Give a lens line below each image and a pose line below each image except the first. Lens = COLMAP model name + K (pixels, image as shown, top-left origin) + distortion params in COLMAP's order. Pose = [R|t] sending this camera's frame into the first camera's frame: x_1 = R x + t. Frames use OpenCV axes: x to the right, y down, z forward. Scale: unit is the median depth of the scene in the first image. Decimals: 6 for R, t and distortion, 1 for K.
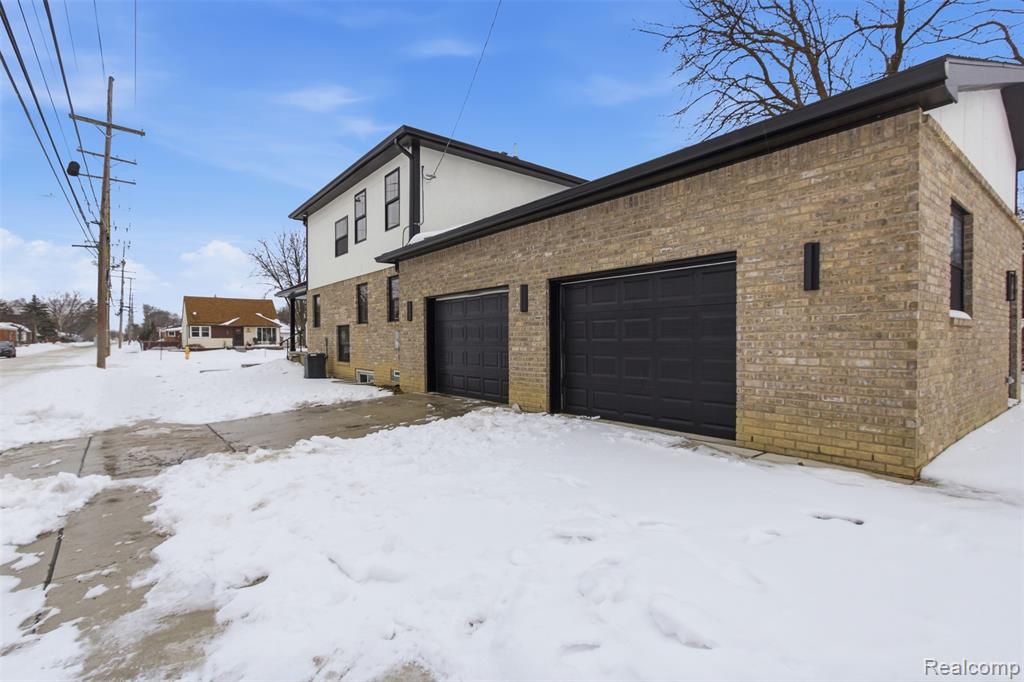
lens RADIAL K [[469.0, 0, 510.3], [0, 469.0, 340.4], [0, 0, 1]] dist [-0.001886, -0.000153]
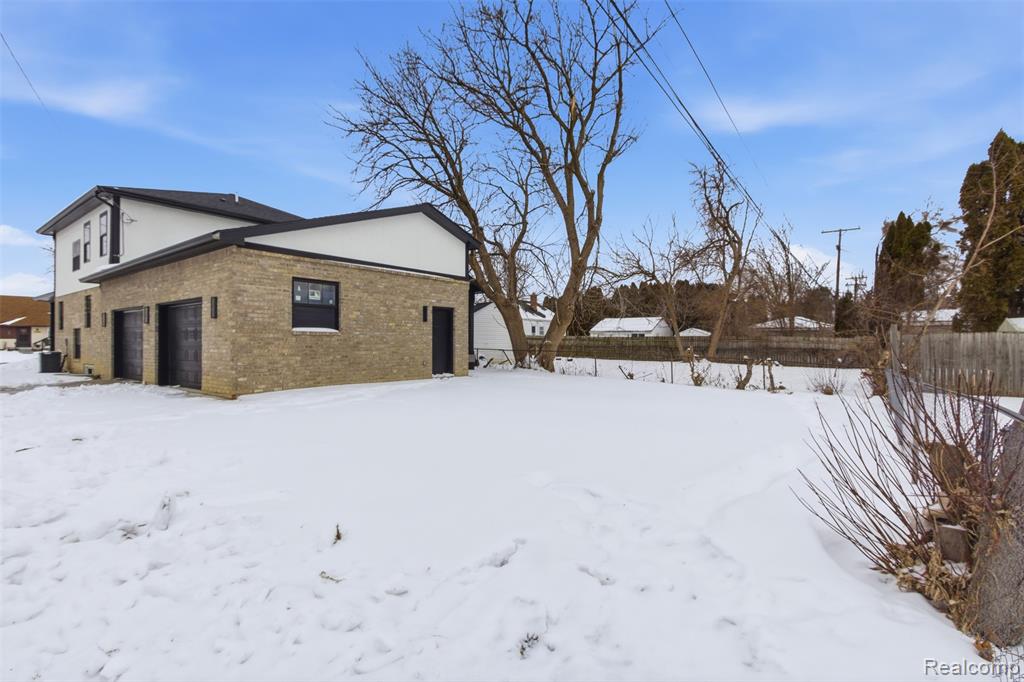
lens RADIAL K [[469.0, 0, 510.3], [0, 469.0, 340.4], [0, 0, 1]] dist [-0.001886, -0.000153]
pose [[0.970642, 0.003248, 0.240506, 0.523144], [-0.002237, 0.999987, -0.004476, 0.001245], [-0.240518, 0.003806, 0.970637, -0.529062]]
